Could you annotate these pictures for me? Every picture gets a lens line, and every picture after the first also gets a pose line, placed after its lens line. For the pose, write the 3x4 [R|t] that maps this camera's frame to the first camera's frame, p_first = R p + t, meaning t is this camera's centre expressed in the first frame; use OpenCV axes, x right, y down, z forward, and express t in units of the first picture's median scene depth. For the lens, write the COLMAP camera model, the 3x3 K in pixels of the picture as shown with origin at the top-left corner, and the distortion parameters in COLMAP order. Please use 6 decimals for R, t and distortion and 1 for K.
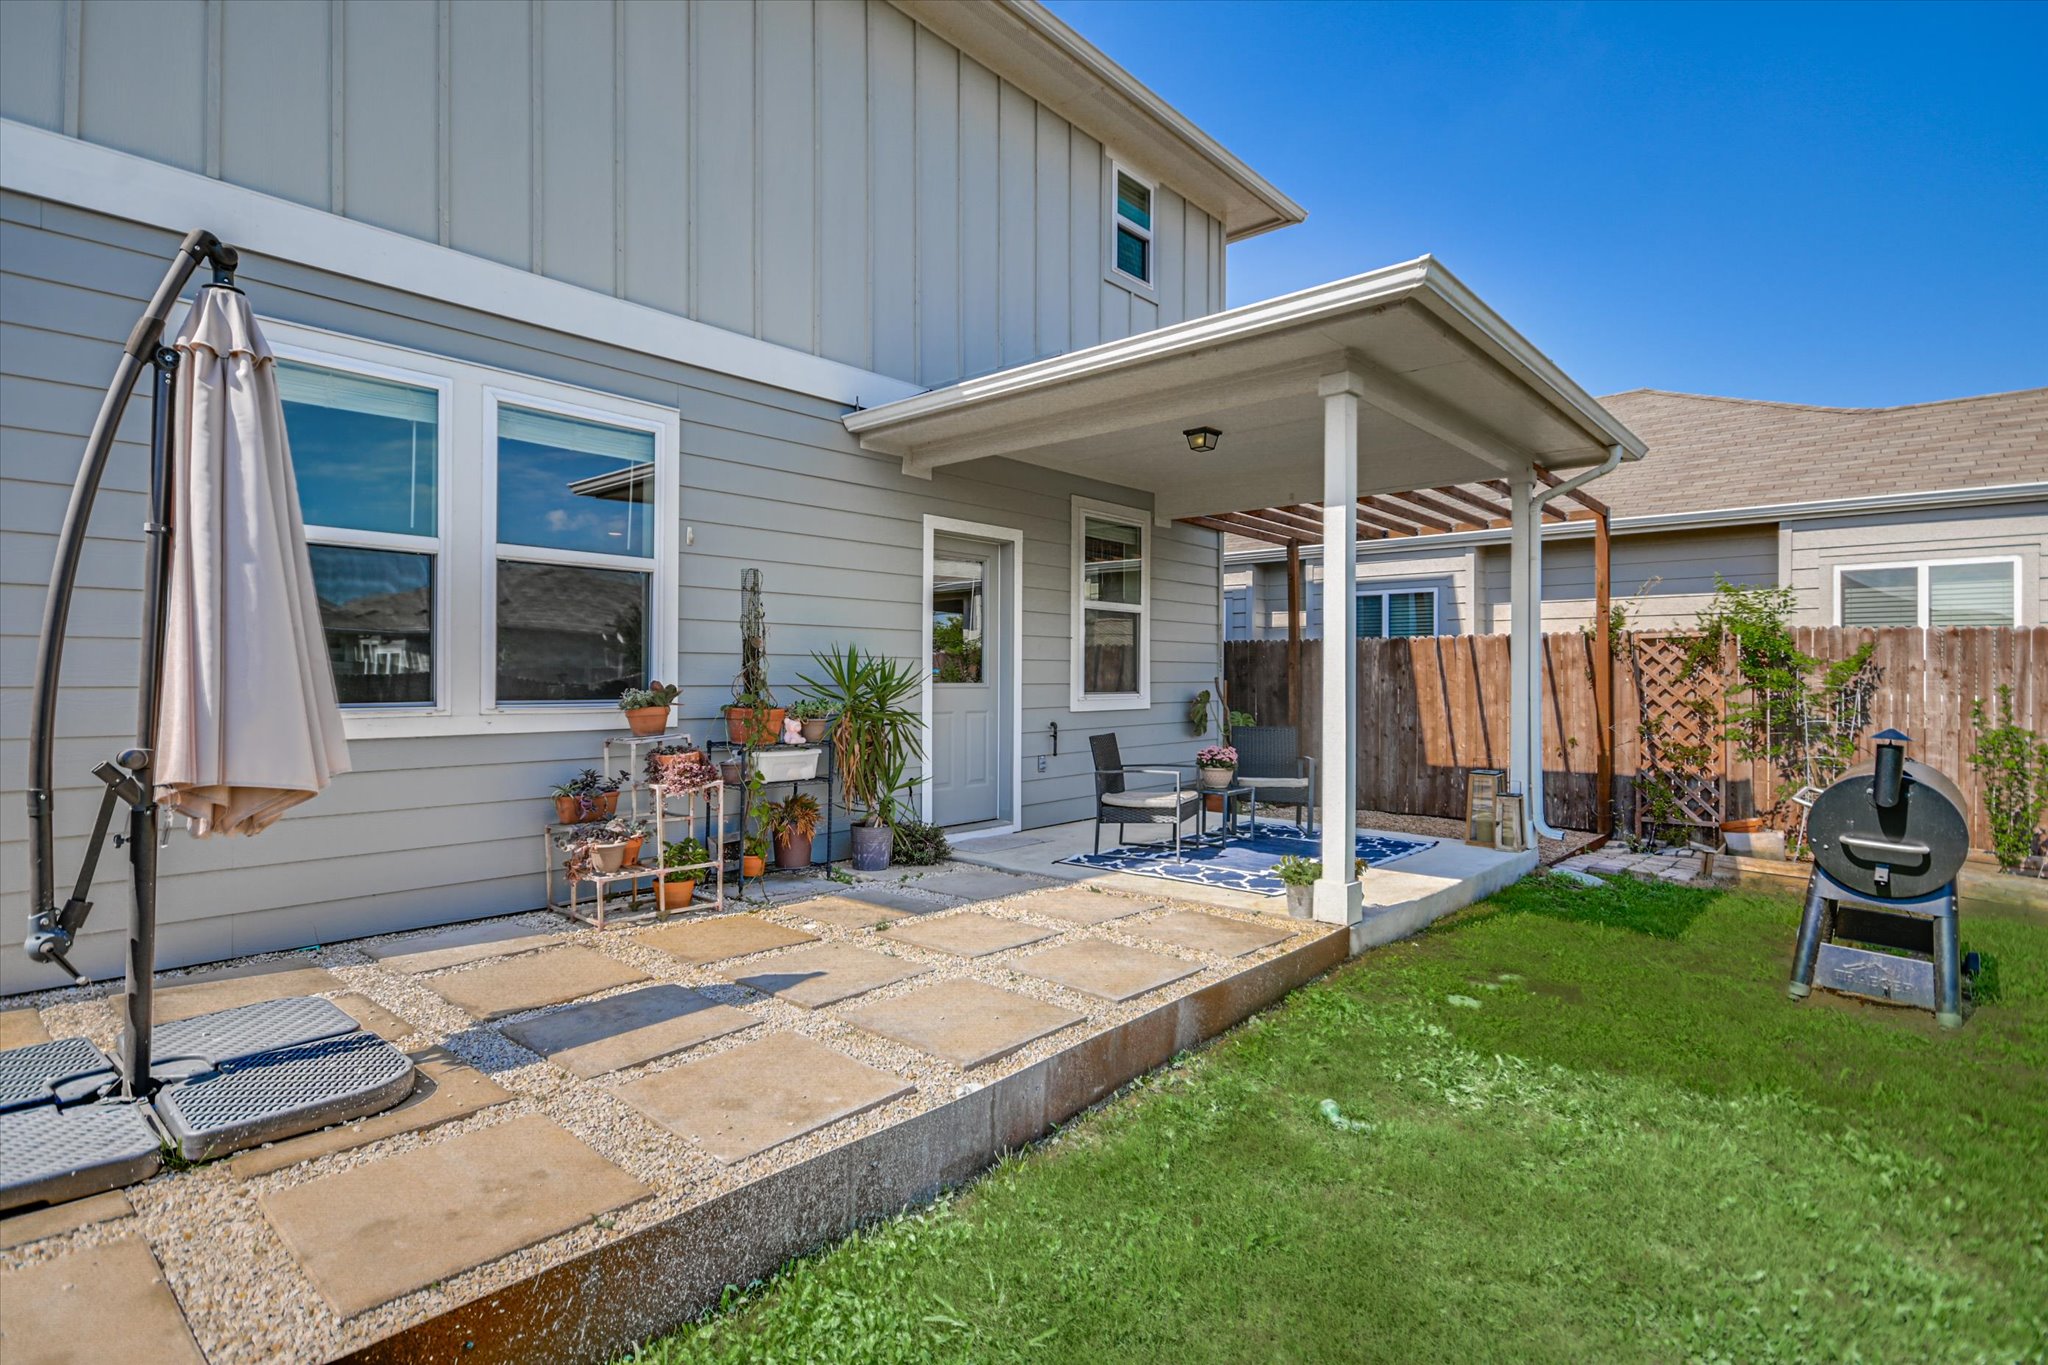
lens RADIAL K [[1006.3, 0, 1024.0], [0, 1006.3, 682.5], [0, 0, 1]] dist [-0.002485, -0.000686]
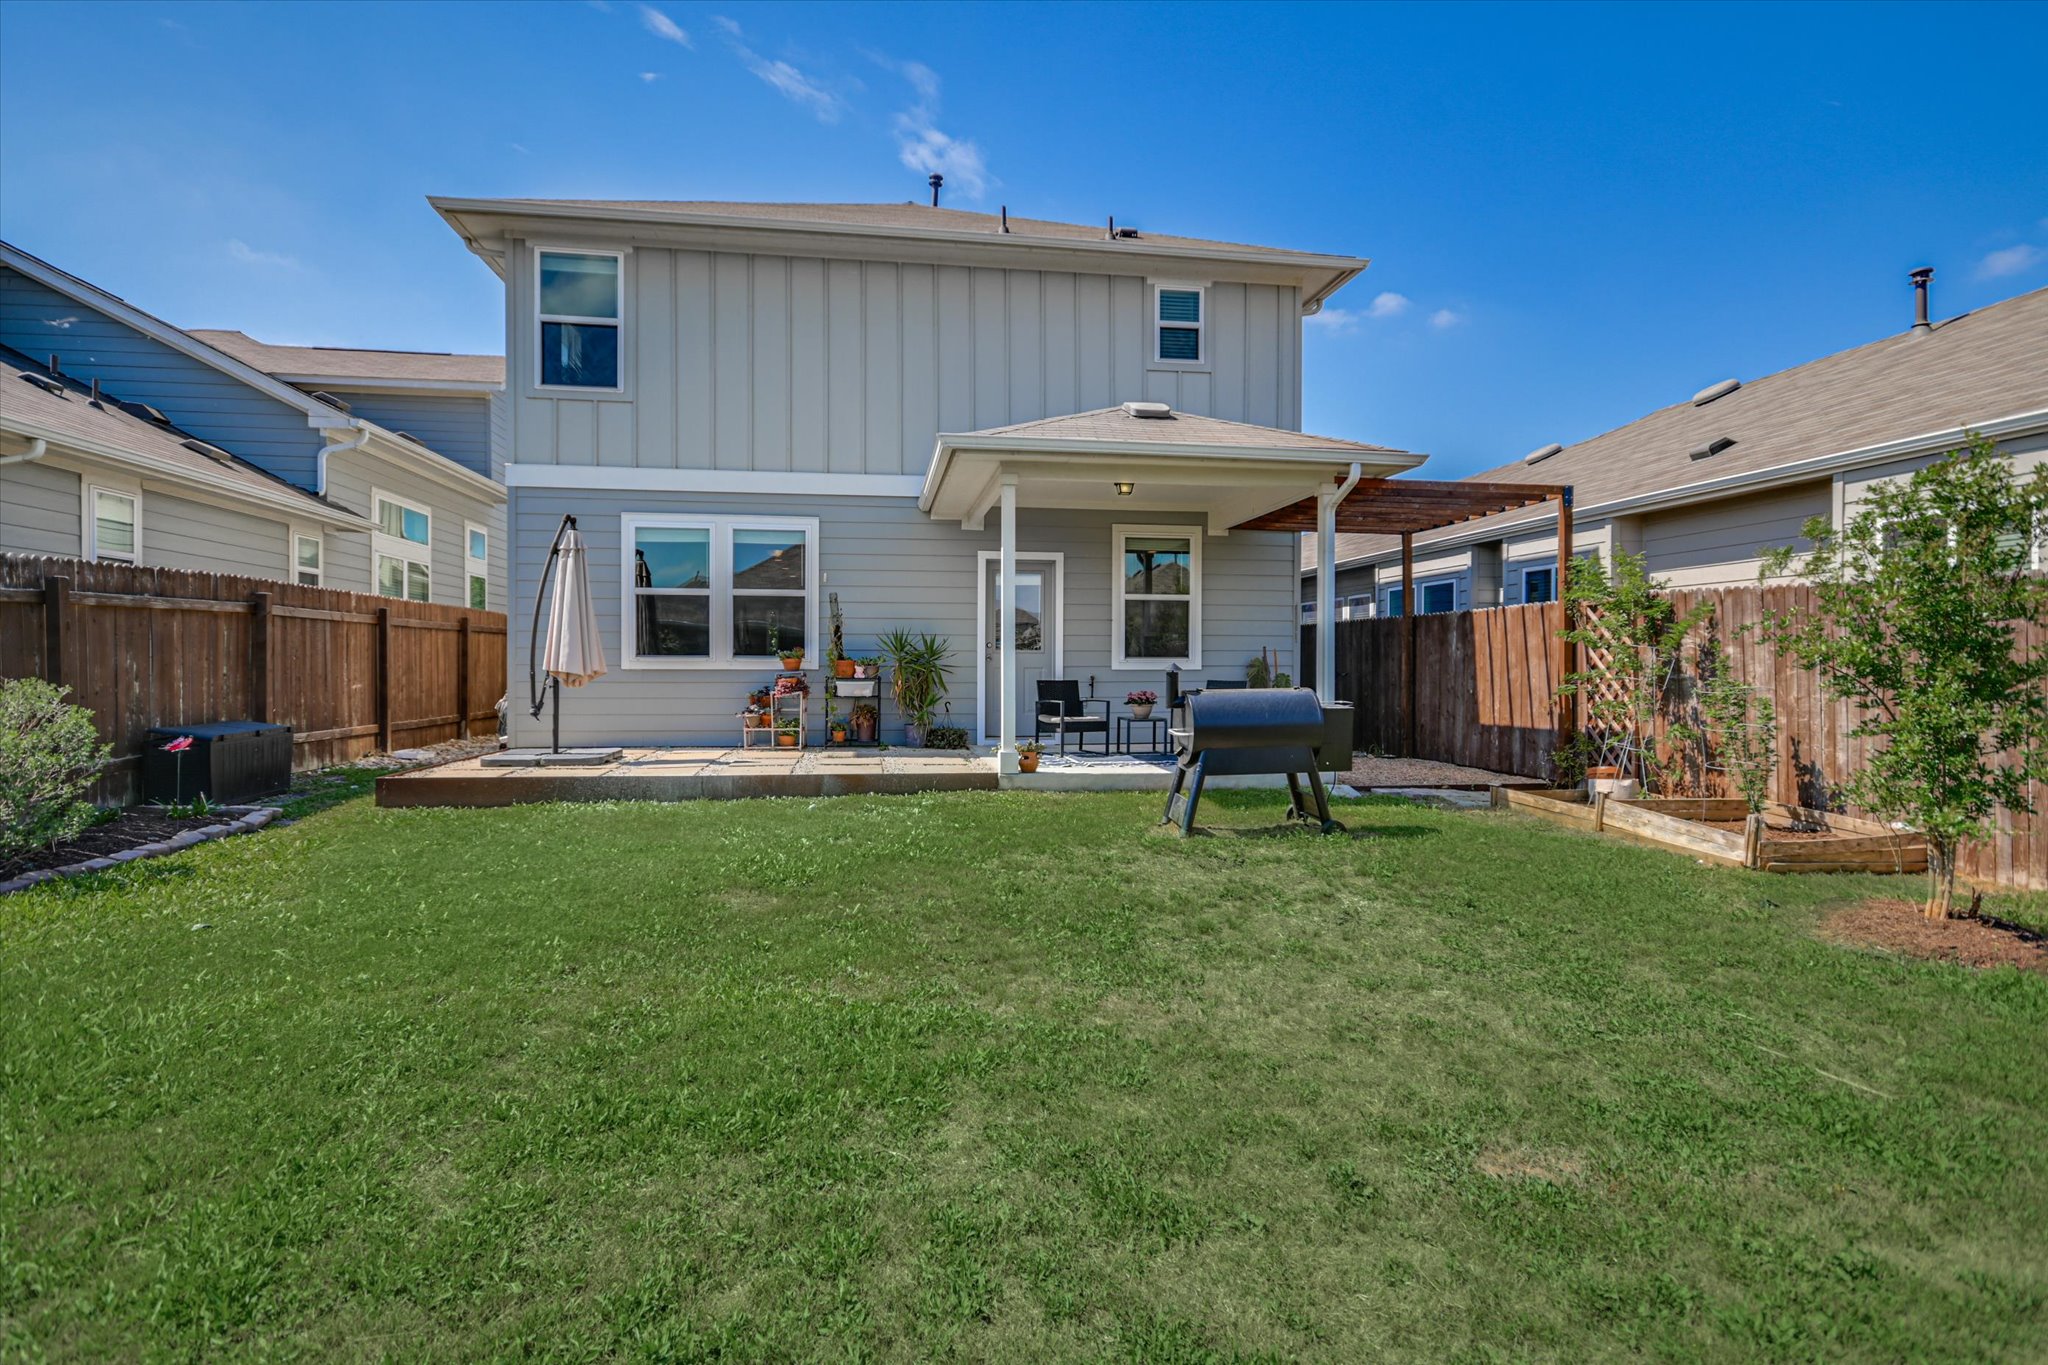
lens RADIAL K [[1006.3, 0, 1024.0], [0, 1006.3, 682.5], [0, 0, 1]] dist [-0.002485, -0.000686]
pose [[0.774987, 0.011933, -0.631864, 1.268490], [-0.003969, 0.999894, 0.014017, 0.039386], [0.631965, -0.008355, 0.774952, -0.340710]]
